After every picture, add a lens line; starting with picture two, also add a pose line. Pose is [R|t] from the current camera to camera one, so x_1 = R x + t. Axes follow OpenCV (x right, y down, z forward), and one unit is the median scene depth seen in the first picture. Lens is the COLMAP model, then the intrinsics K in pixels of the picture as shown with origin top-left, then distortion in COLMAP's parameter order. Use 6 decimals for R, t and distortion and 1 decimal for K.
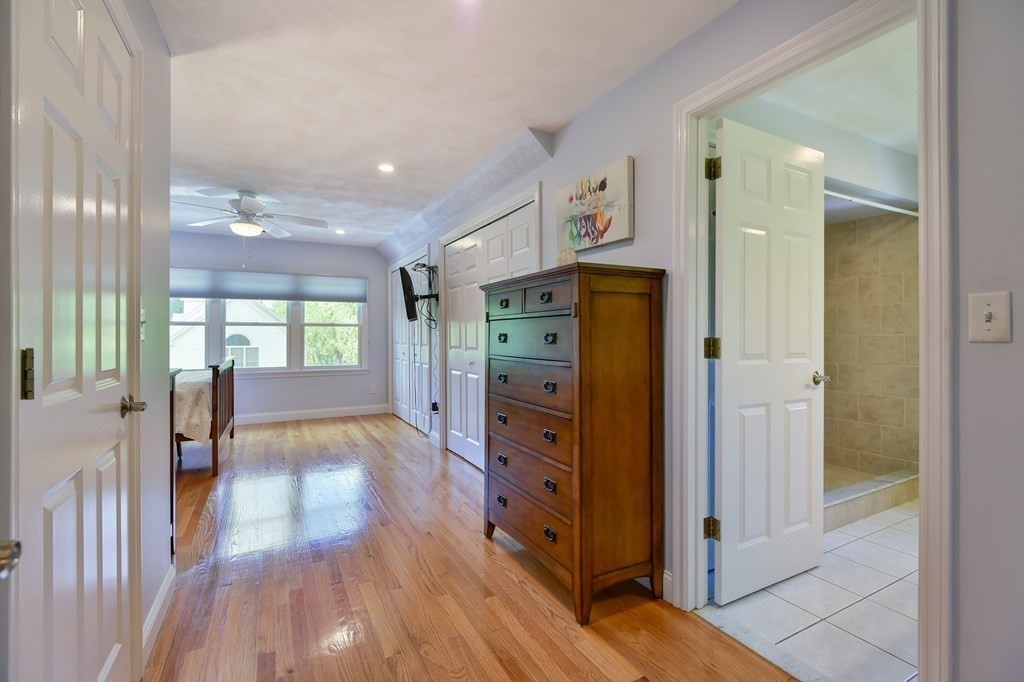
lens RADIAL K [[463.2, 0, 511.4], [0, 463.2, 336.7], [0, 0, 1]] dist [-0.005340, -0.003799]
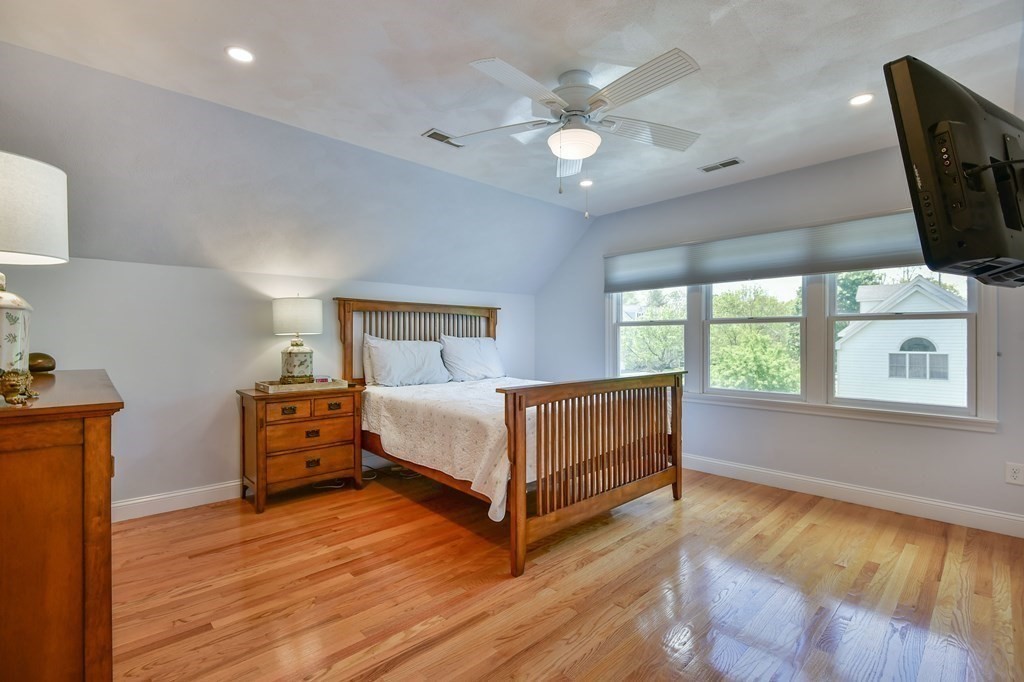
lens RADIAL K [[463.2, 0, 511.6], [0, 463.2, 342.1], [0, 0, 1]] dist [-0.005340, -0.003799]
pose [[0.261019, 0.005965, -0.965315, -0.039314], [-0.001155, 0.999982, 0.005867, -0.001727], [0.965333, -0.000417, 0.261022, 0.515571]]
